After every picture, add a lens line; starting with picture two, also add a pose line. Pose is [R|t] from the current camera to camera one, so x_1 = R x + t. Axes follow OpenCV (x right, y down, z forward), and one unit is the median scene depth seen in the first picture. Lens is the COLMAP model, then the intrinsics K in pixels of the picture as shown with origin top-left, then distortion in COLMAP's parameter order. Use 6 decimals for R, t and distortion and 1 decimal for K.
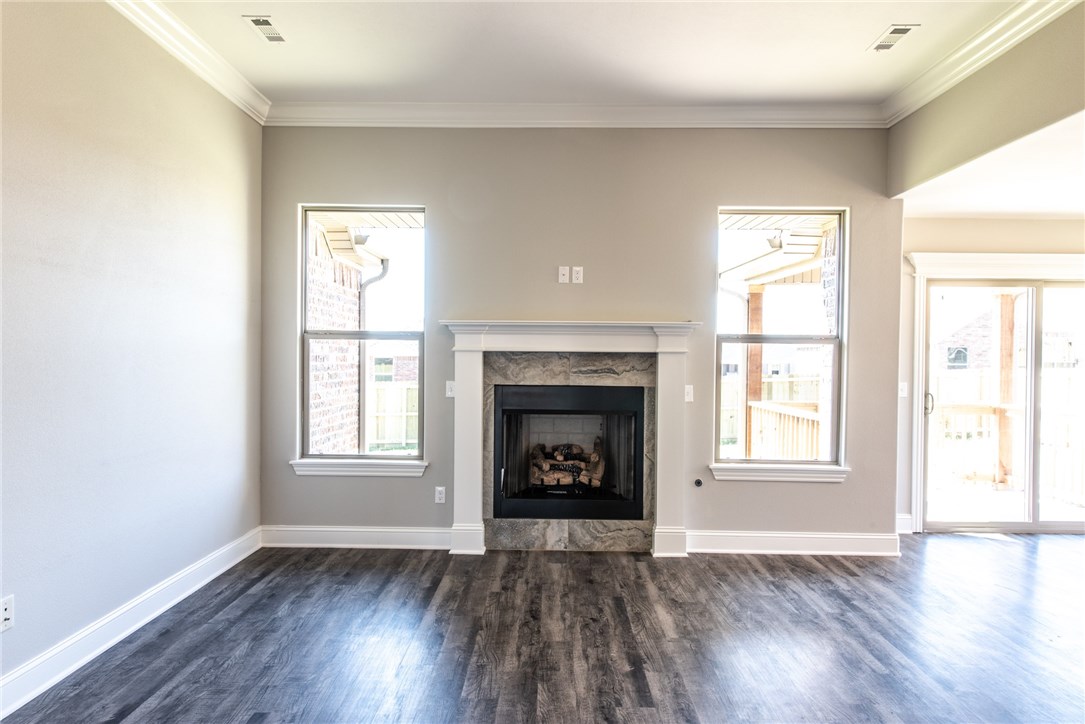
lens RADIAL K [[683.4, 0, 546.8], [0, 683.4, 361.9], [0, 0, 1]] dist [0.026838, -0.018025]
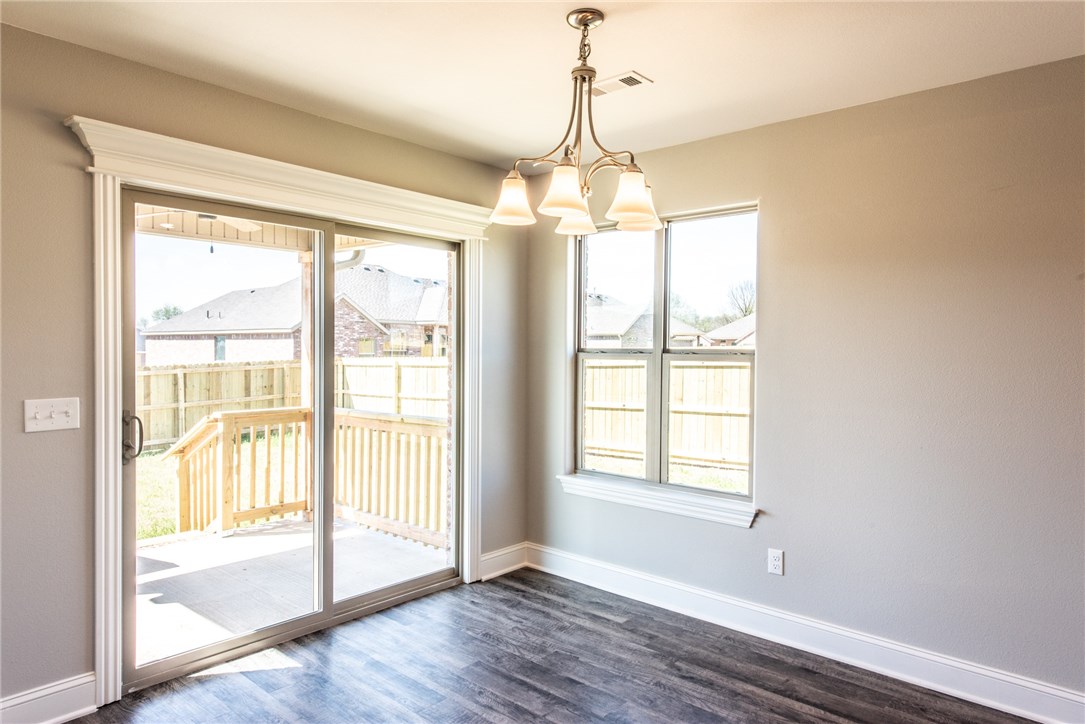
lens RADIAL K [[683.4, 0, 543.5], [0, 683.4, 362.0], [0, 0, 1]] dist [0.026838, -0.018025]
pose [[0.662324, -0.017289, 0.749018, 0.428249], [0.005759, 0.999822, 0.017985, -0.001008], [-0.749196, -0.007598, 0.662305, 0.504731]]
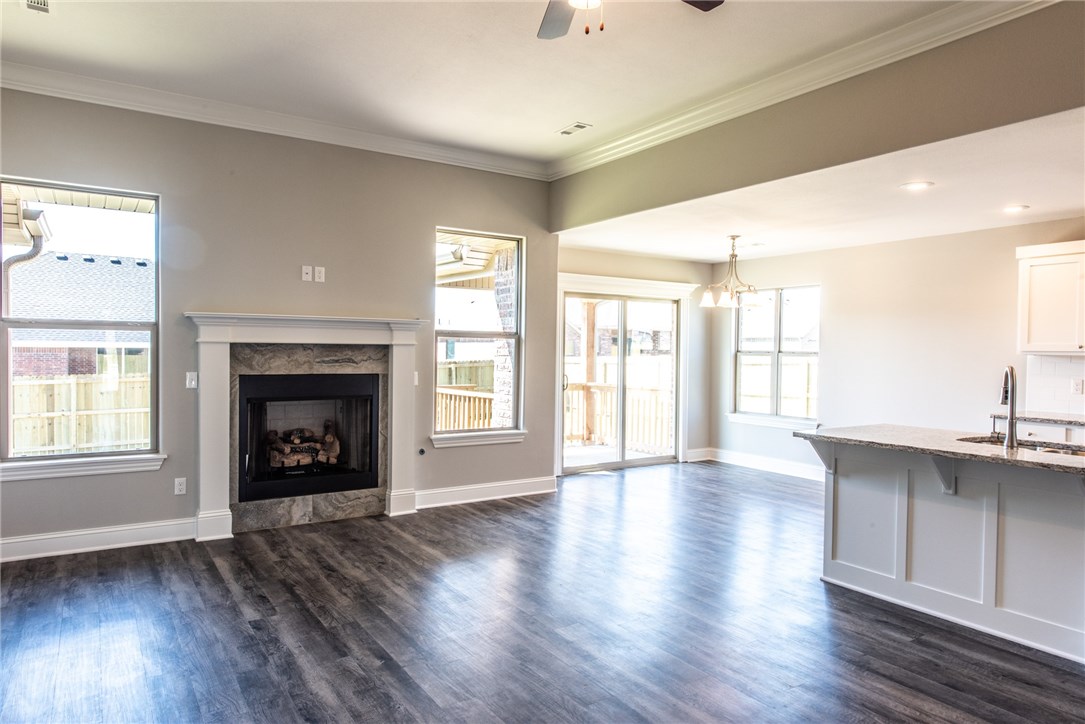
lens RADIAL K [[683.4, 0, 545.4], [0, 683.4, 363.5], [0, 0, 1]] dist [0.026838, -0.018025]
pose [[0.829517, -0.012154, 0.558350, -0.275094], [0.003036, 0.999847, 0.017255, -0.000646], [-0.558474, -0.012619, 0.829426, -0.130859]]
